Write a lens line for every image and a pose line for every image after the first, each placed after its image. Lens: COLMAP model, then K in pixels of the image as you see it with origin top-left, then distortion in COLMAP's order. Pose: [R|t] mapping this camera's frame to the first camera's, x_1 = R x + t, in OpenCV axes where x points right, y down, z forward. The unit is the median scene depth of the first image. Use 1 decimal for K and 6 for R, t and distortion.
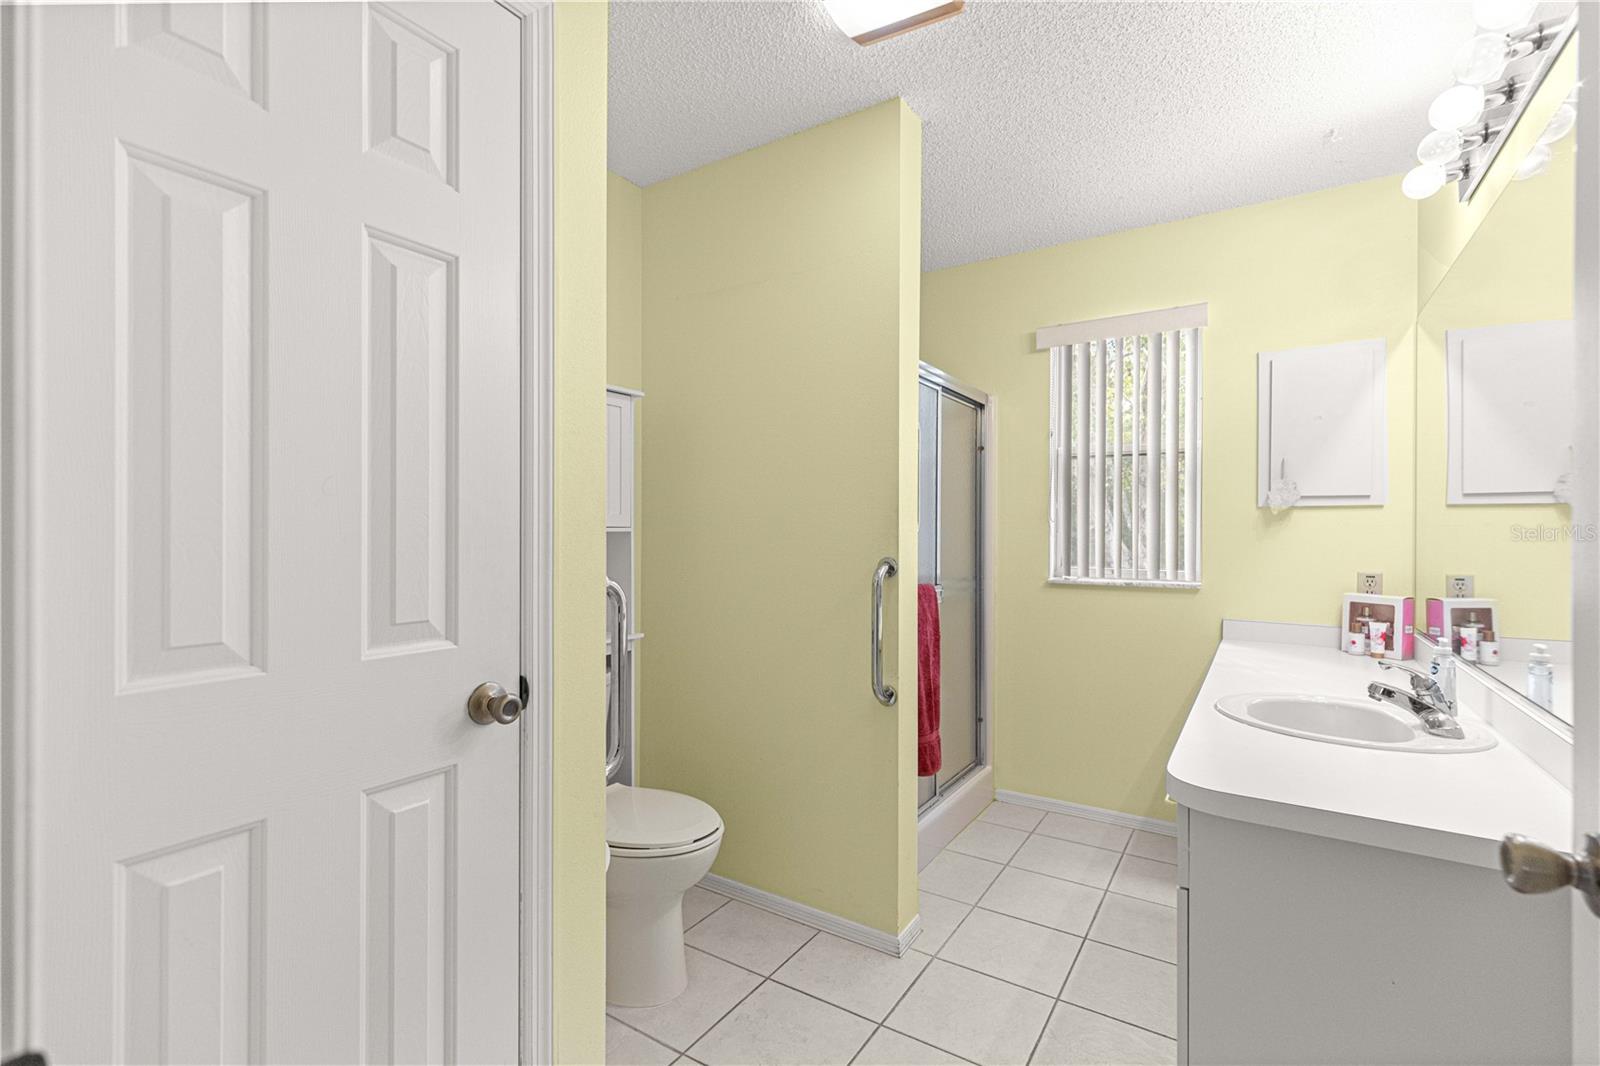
lens RADIAL K [[732.9, 0, 795.1], [0, 732.9, 538.7], [0, 0, 1]] dist [0.005555, -0.000320]
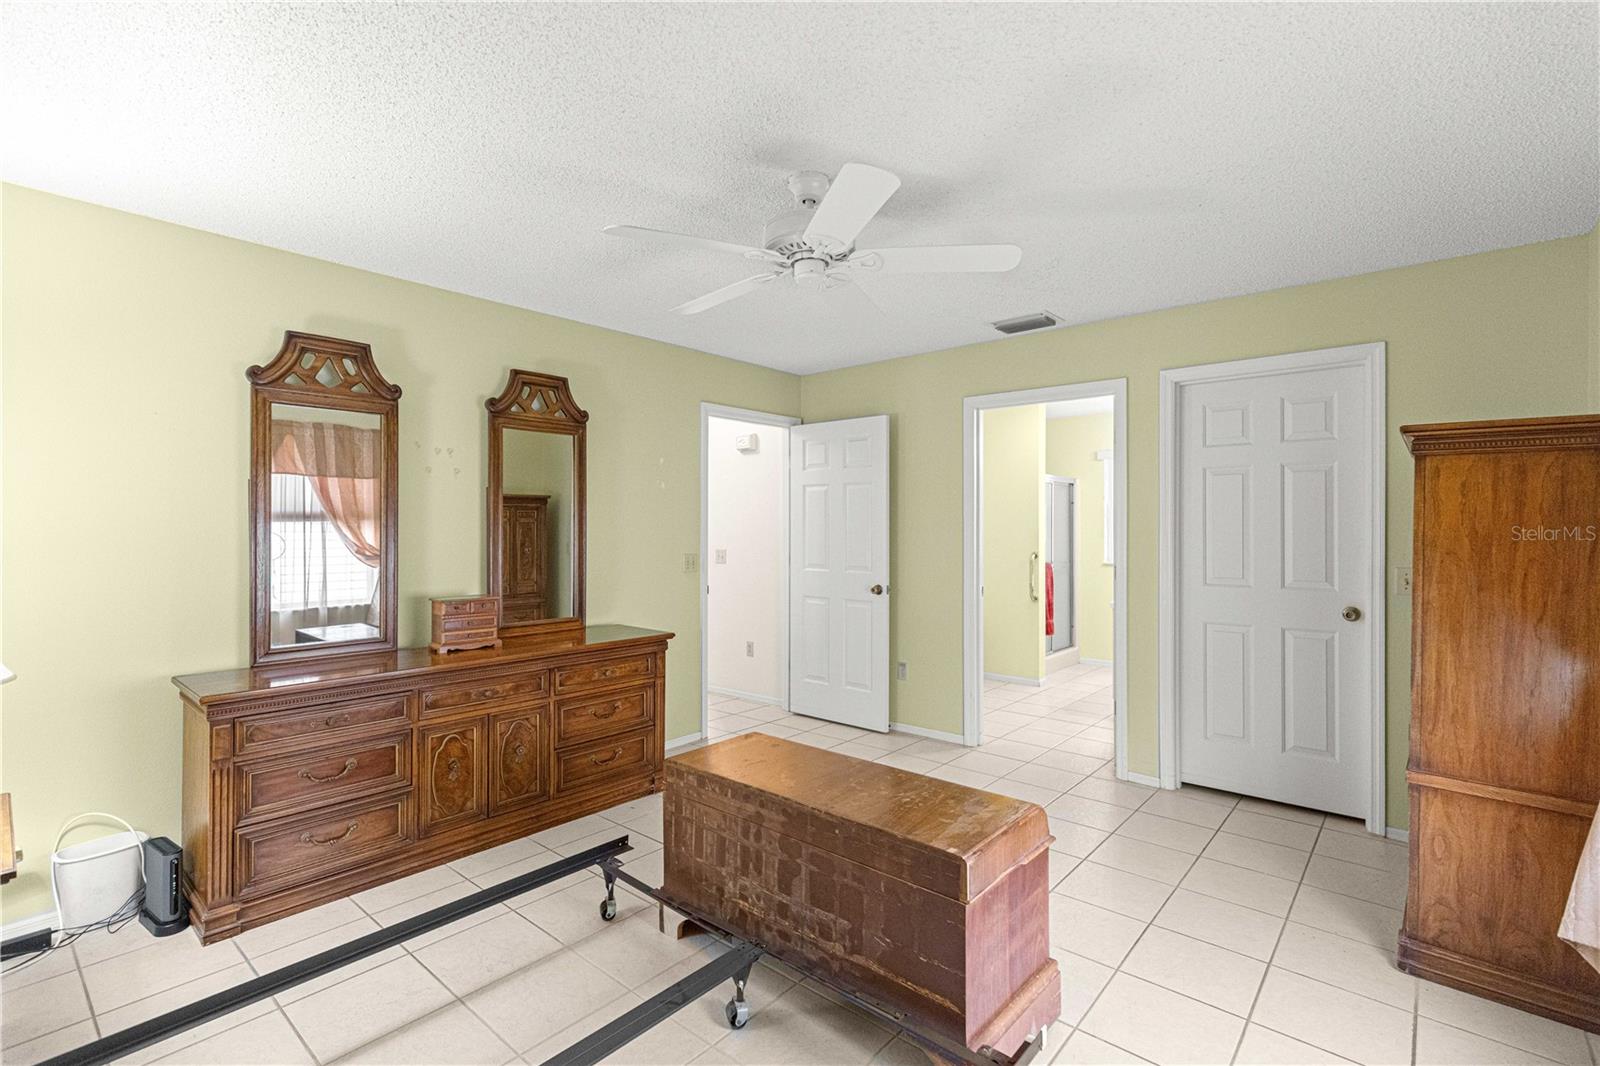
lens RADIAL K [[732.9, 0, 795.1], [0, 732.9, 538.7], [0, 0, 1]] dist [0.005555, -0.000320]
pose [[0.990557, -0.004298, -0.137034, -0.354812], [0.004052, 0.999990, -0.002073, -0.020372], [0.137042, 0.001498, 0.990564, -1.707623]]
